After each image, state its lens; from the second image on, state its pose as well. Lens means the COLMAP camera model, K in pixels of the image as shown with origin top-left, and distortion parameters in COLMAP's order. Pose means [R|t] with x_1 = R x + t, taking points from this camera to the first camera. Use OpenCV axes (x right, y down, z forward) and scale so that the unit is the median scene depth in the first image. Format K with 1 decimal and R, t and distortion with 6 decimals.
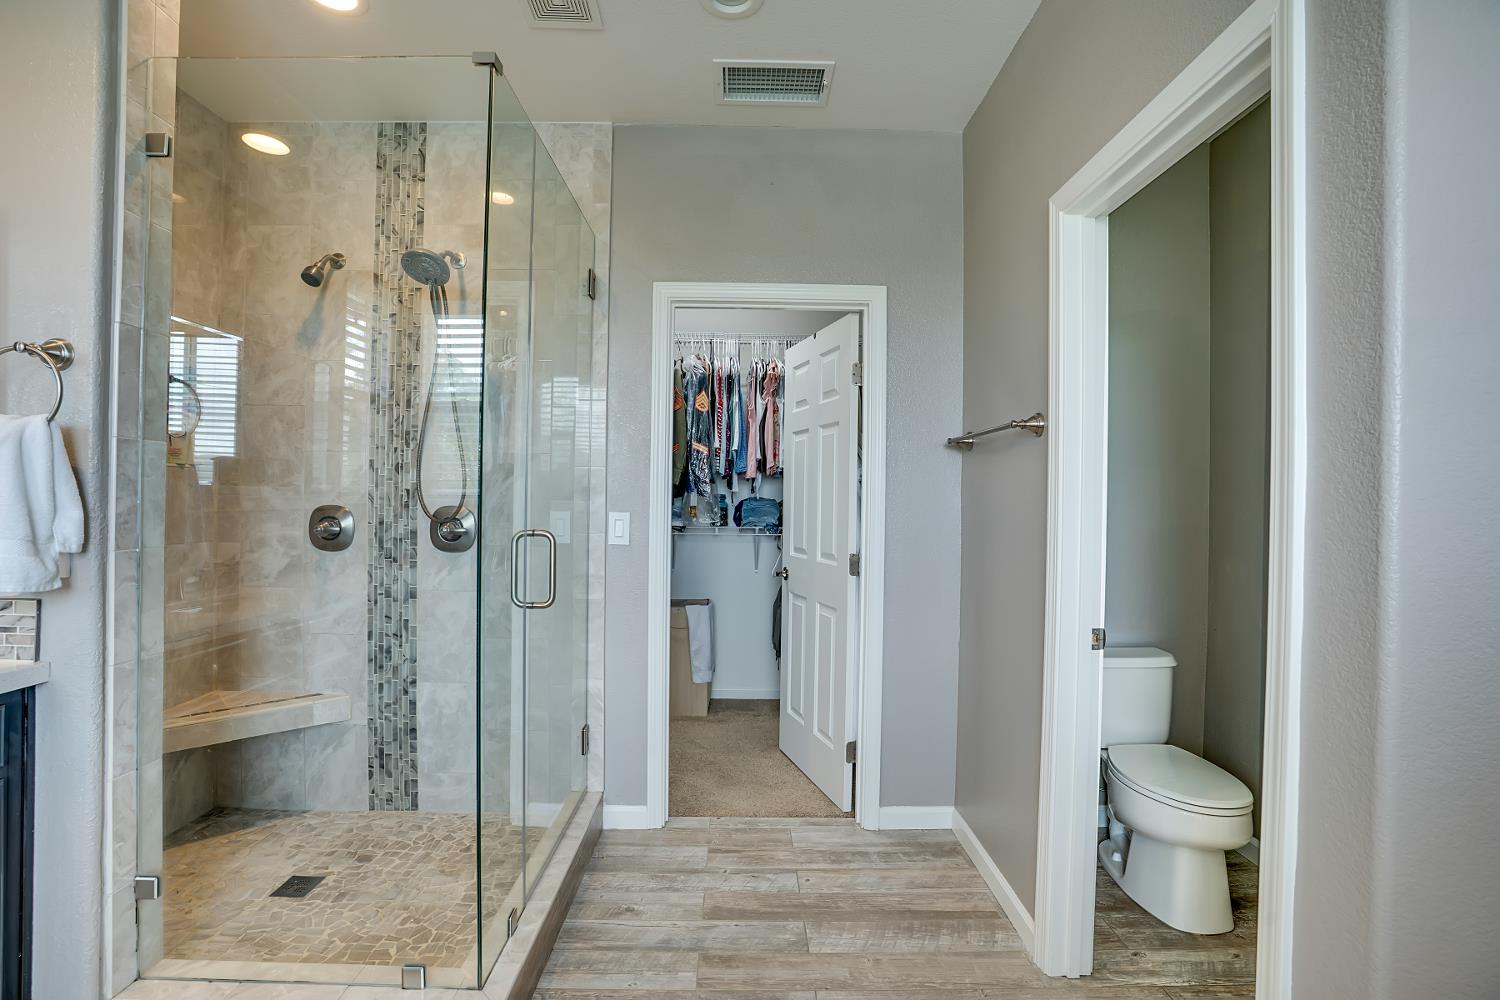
lens RADIAL K [[685.4, 0, 740.3], [0, 685.4, 496.0], [0, 0, 1]] dist [-0.054859, 0.019377]
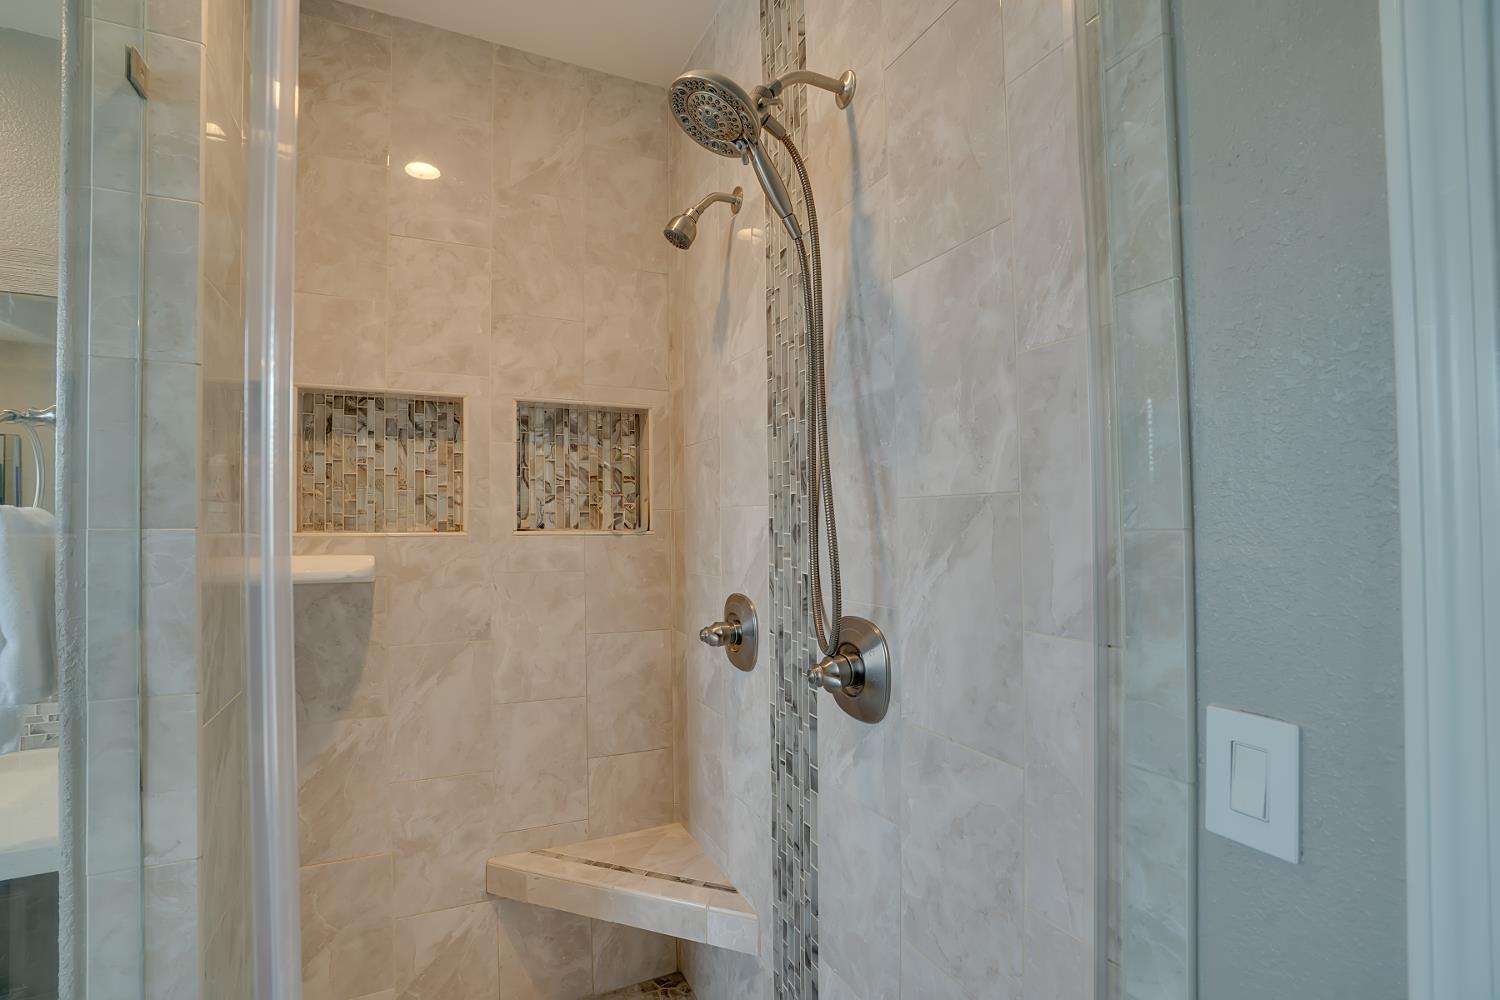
lens RADIAL K [[685.5, 0, 745.5], [0, 685.5, 510.6], [0, 0, 1]] dist [-0.054350, 0.000288]
pose [[0.413248, -0.027446, -0.910205, -0.034691], [0.023942, 0.999528, -0.019269, -0.050139], [0.910304, -0.013829, 0.413710, 0.746563]]
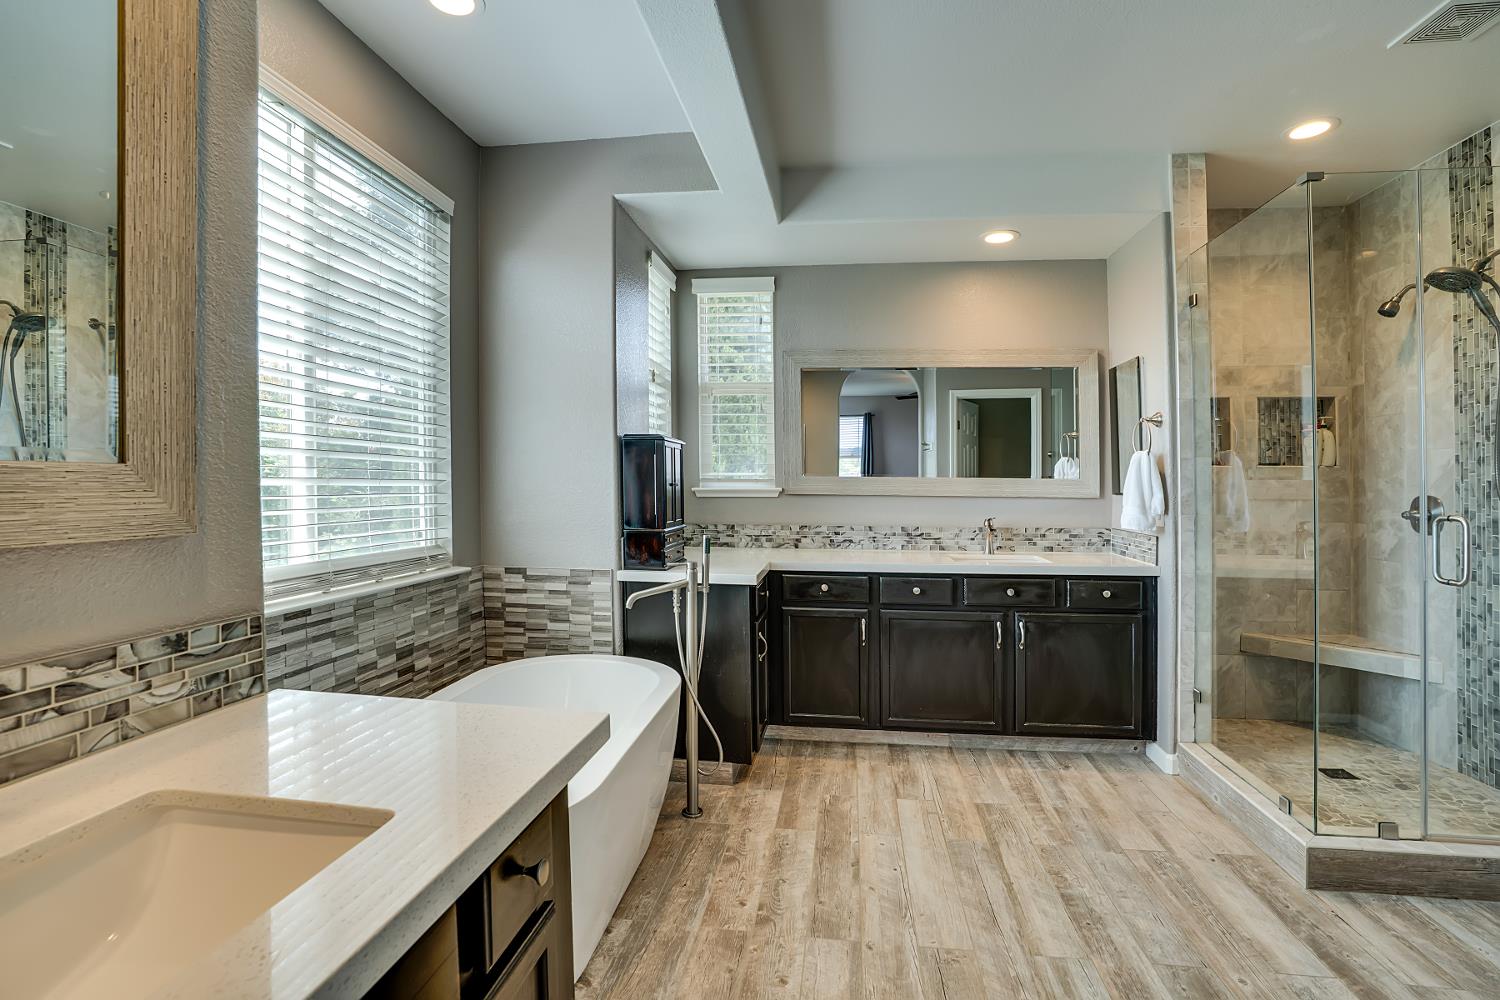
lens RADIAL K [[689.1, 0, 738.6], [0, 689.1, 480.9], [0, 0, 1]] dist [-0.061009, 0.018762]
pose [[-0.167002, -0.016800, -0.985813, 0.718545], [0.010256, 0.999771, -0.018775, -0.002732], [0.985903, -0.013246, -0.166791, 0.014496]]
